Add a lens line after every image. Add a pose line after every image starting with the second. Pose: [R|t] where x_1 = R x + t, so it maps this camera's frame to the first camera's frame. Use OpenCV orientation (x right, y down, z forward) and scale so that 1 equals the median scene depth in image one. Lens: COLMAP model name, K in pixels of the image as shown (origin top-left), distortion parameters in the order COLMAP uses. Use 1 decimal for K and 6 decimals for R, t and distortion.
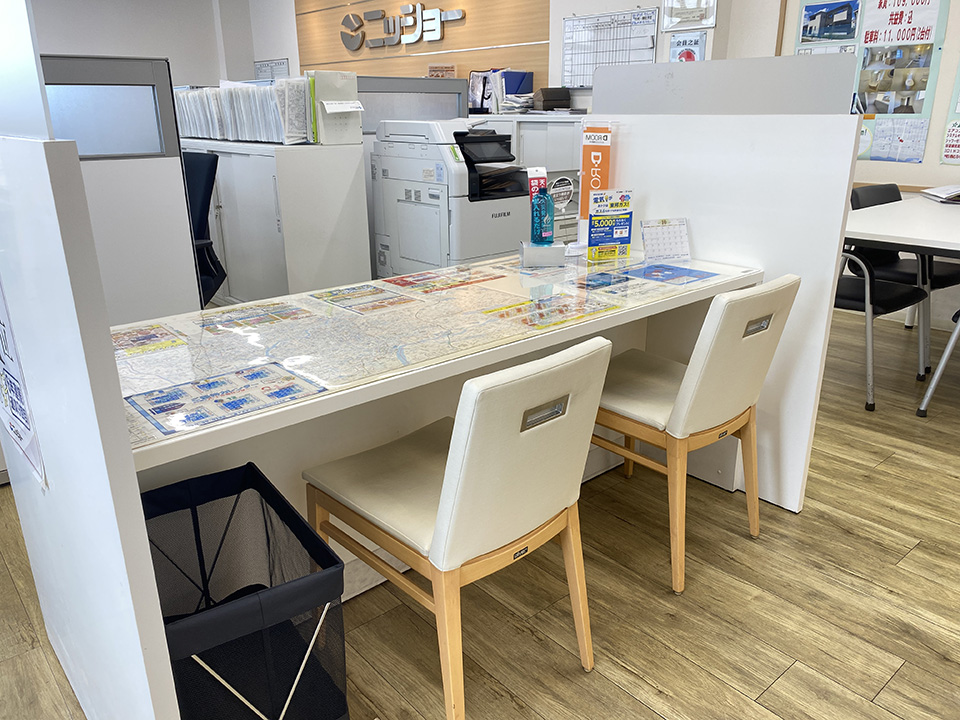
lens RADIAL K [[732.4, 0, 481.3], [0, 732.4, 355.6], [0, 0, 1]] dist [0.016923, 0.005927]
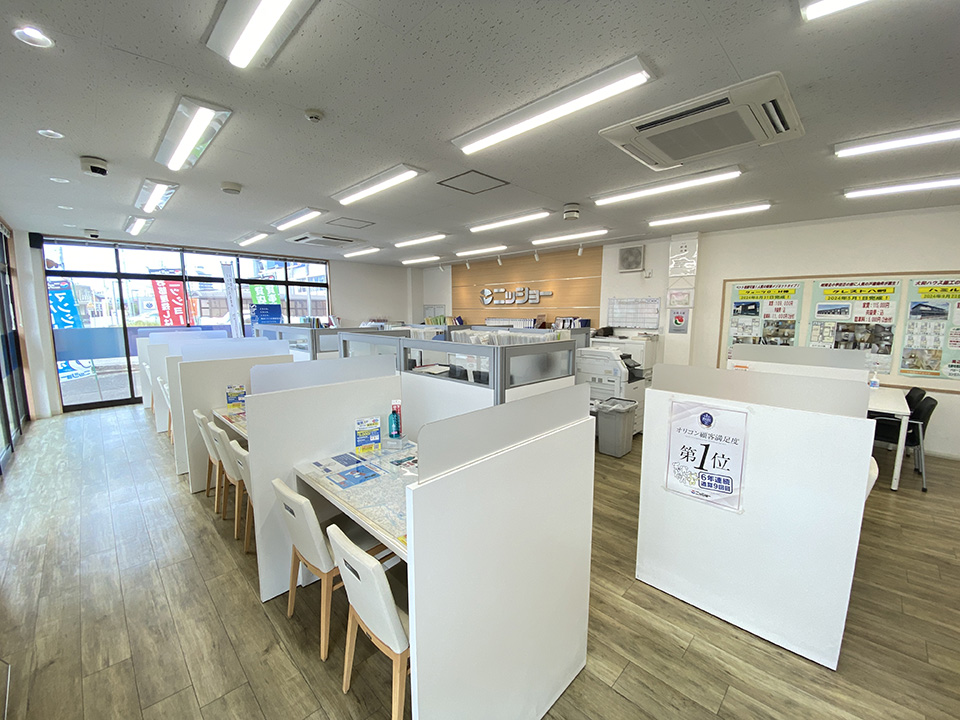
lens RADIAL K [[392.3, 0, 479.2], [0, 392.3, 364.9], [0, 0, 1]] dist [-0.004569, -0.000555]
pose [[0.998026, 0.000150, 0.062809, -0.511239], [0.012172, 0.980577, -0.195759, -0.025160], [-0.061618, 0.196137, 0.978639, -0.189773]]
